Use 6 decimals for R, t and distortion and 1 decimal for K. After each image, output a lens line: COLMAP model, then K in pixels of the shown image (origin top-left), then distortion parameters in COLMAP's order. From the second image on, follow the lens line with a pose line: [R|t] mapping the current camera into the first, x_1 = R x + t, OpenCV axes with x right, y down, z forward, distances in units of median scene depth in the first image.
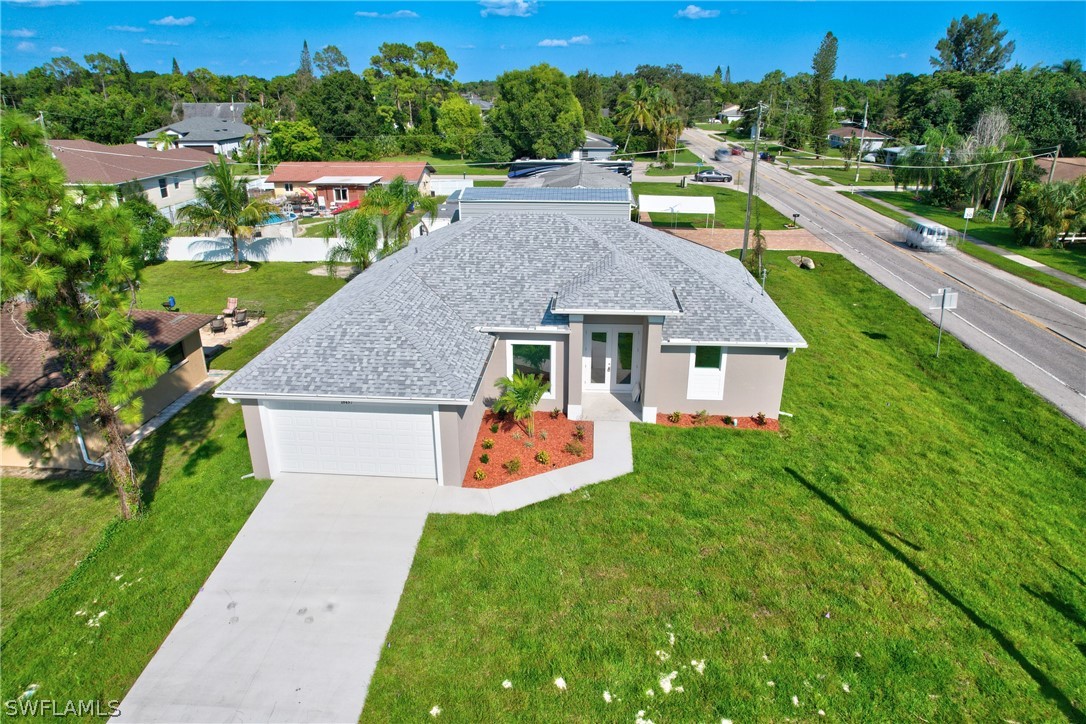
lens RADIAL K [[689.4, 0, 543.0], [0, 689.4, 362.0], [0, 0, 1]] dist [-0.081582, 0.071937]
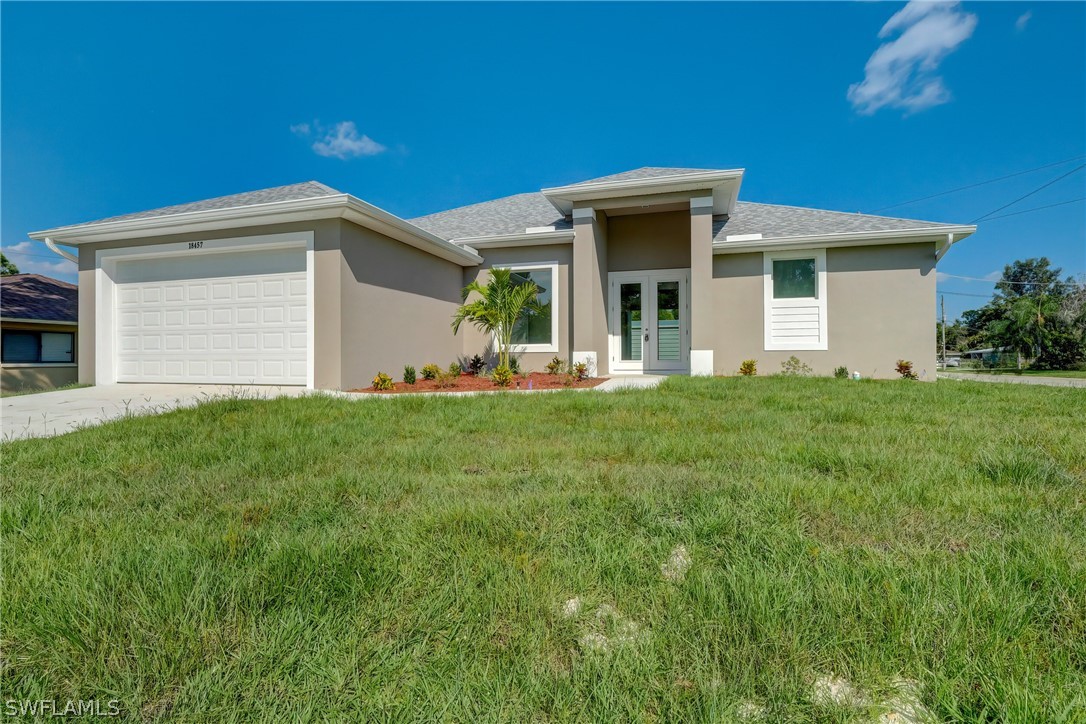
lens RADIAL K [[530.8, 0, 540.1], [0, 530.8, 362.0], [0, 0, 1]] dist [-0.014198, -0.000254]
pose [[0.976359, -0.003943, -0.216119, 0.116804], [-0.075551, 0.930546, -0.358295, 0.259978], [0.202522, 0.366153, 0.908249, 0.537058]]
